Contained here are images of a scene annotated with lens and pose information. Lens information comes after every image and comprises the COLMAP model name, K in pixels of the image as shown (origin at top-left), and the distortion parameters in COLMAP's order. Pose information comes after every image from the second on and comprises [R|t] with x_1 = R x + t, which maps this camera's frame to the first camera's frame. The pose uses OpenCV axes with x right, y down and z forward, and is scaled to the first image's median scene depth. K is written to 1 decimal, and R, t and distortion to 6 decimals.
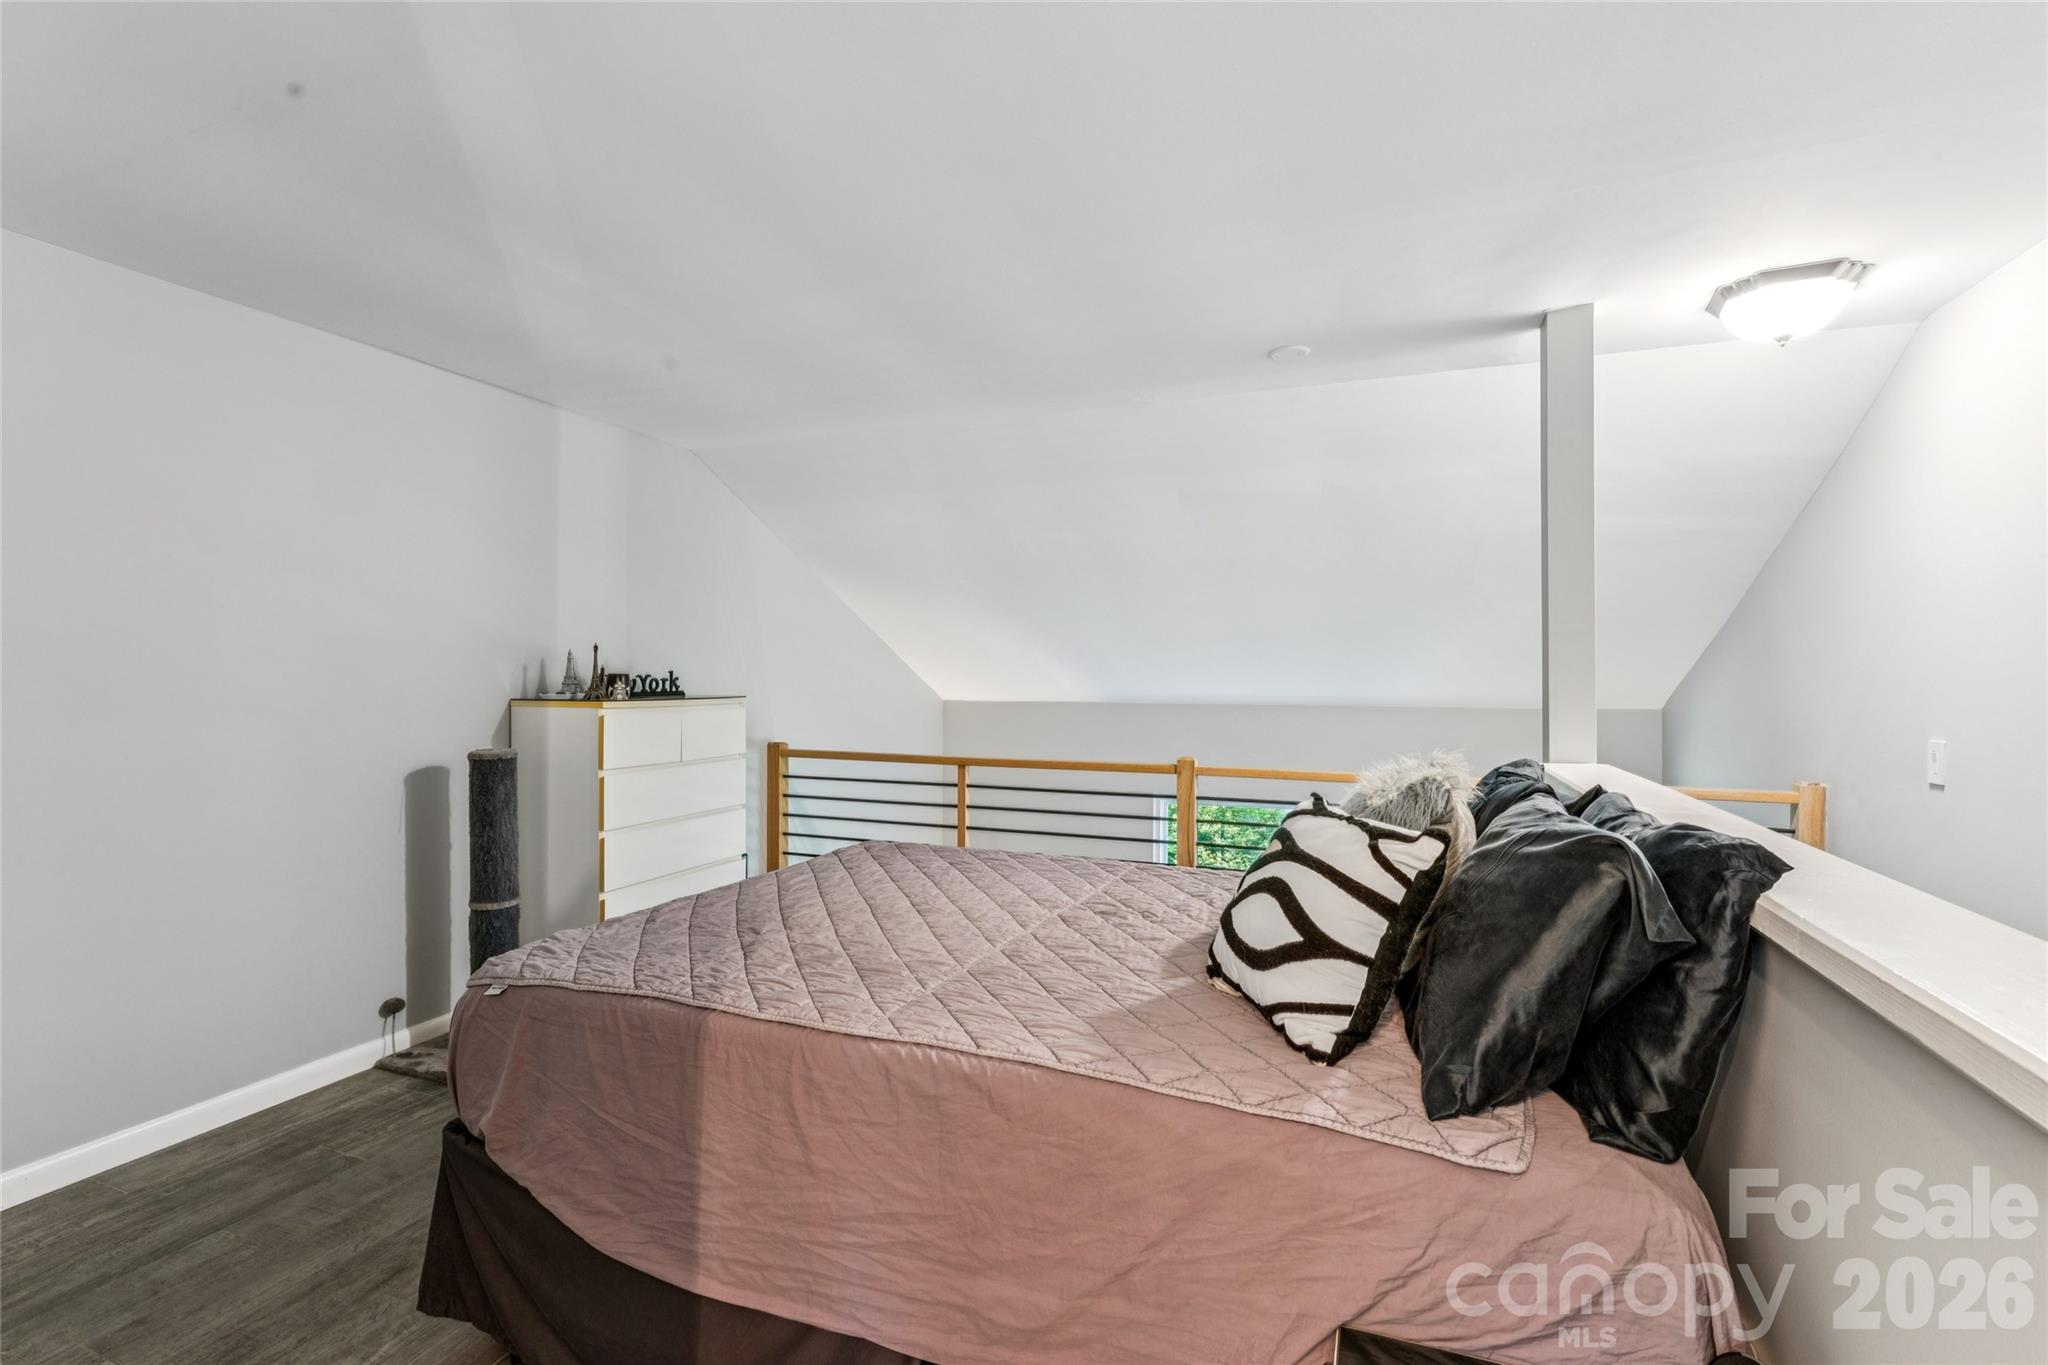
lens RADIAL K [[915.5, 0, 1023.7], [0, 915.5, 682.7], [0, 0, 1]] dist [-0.002275, 0.000618]
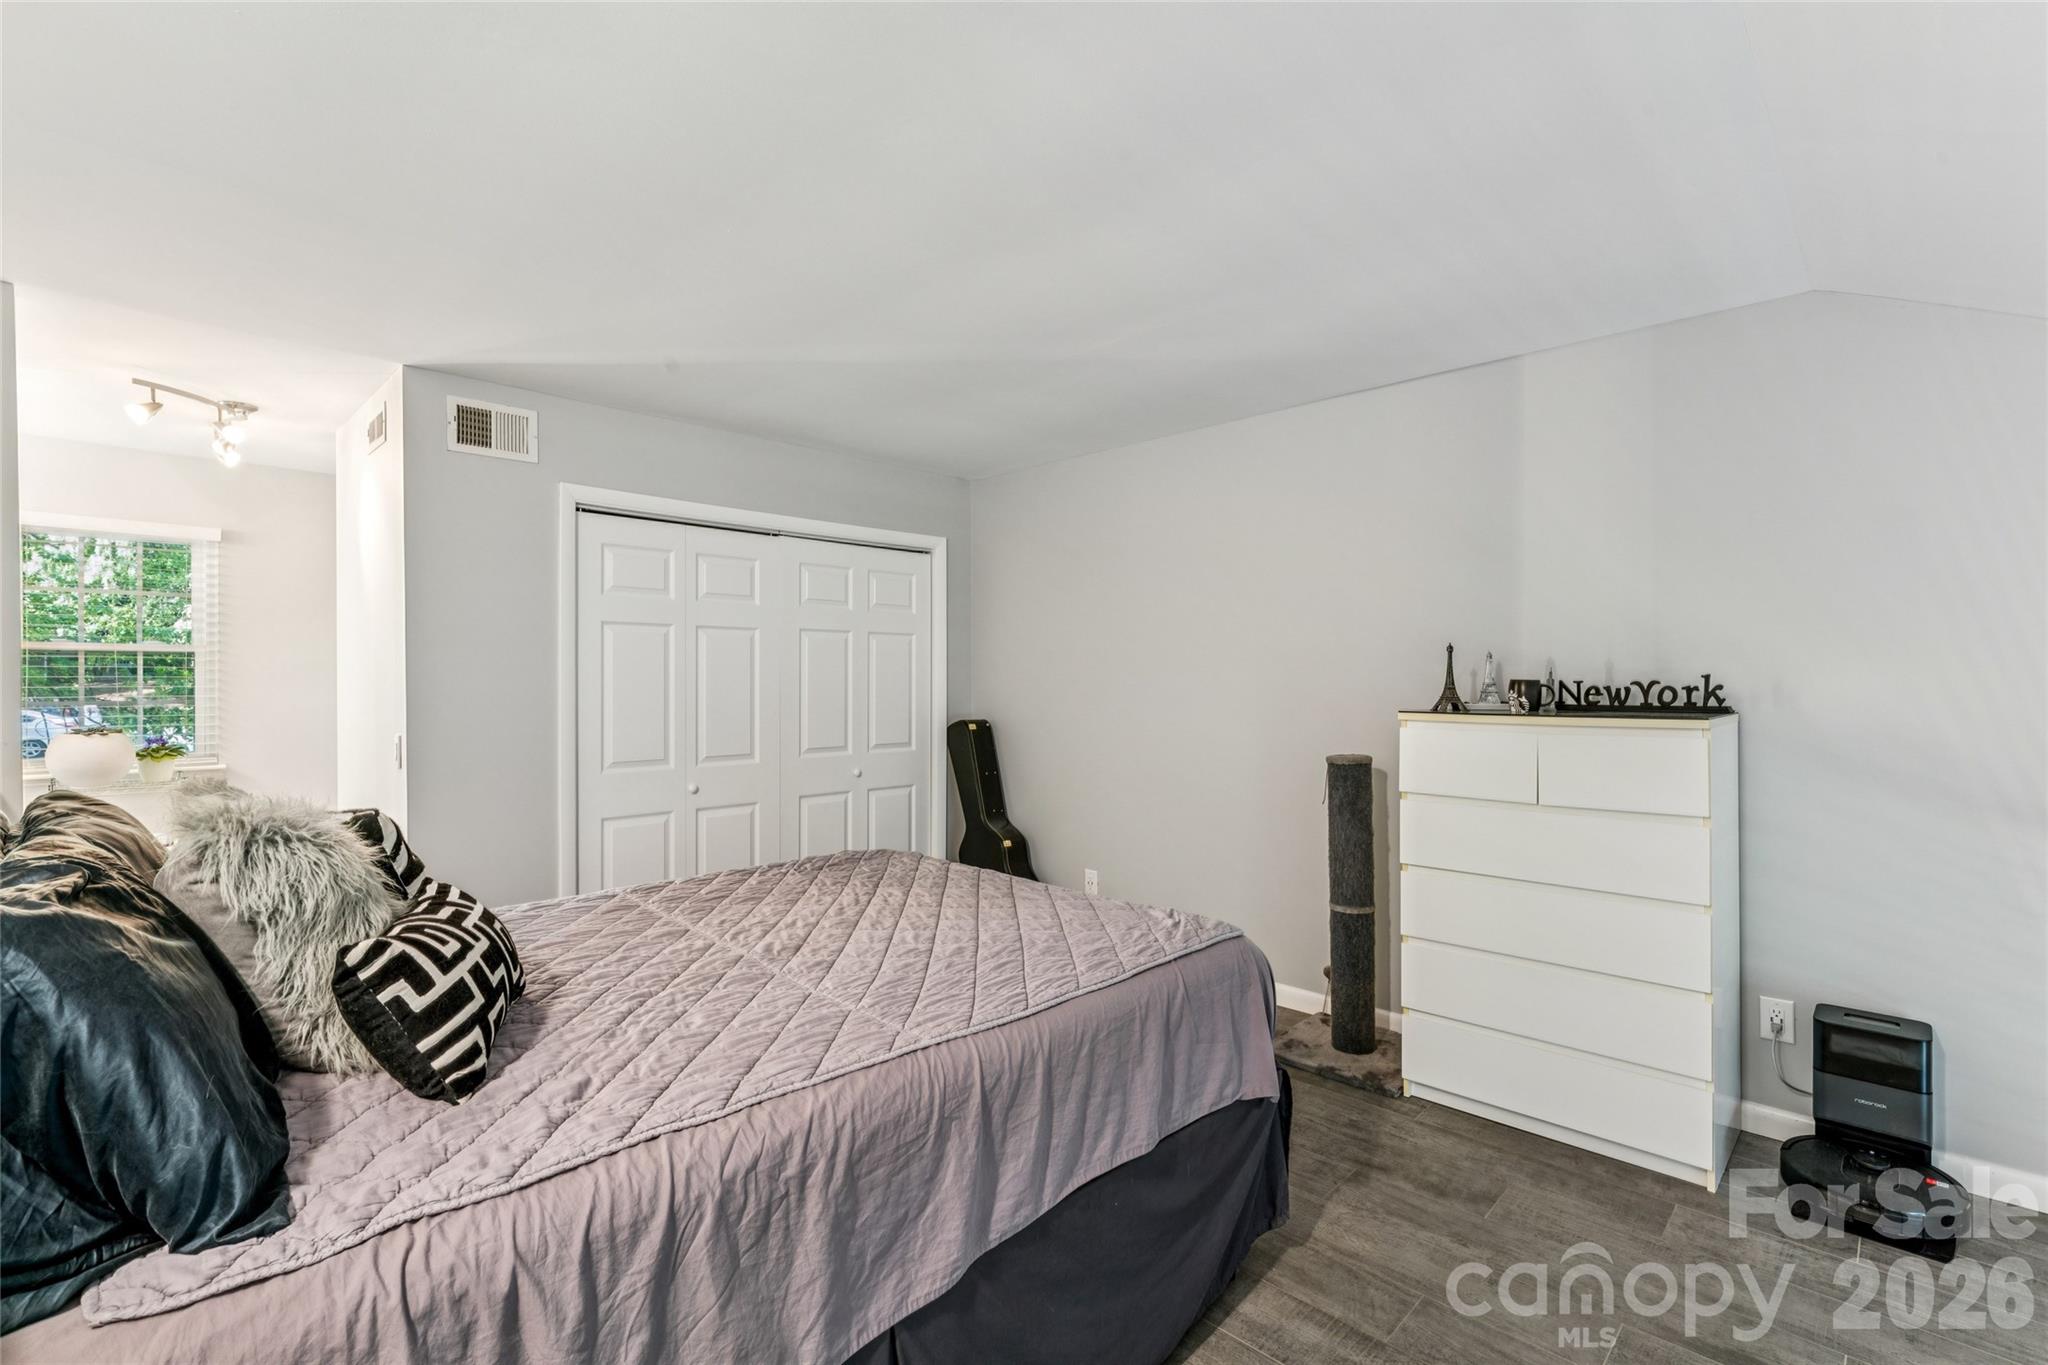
lens RADIAL K [[915.5, 0, 1022.2], [0, 915.5, 685.5], [0, 0, 1]] dist [-0.002275, 0.000618]
pose [[-0.394266, 0.004199, -0.918987, 0.397012], [-0.005922, 0.999957, 0.007109, -0.007165], [0.918977, 0.008245, -0.394224, 0.829830]]
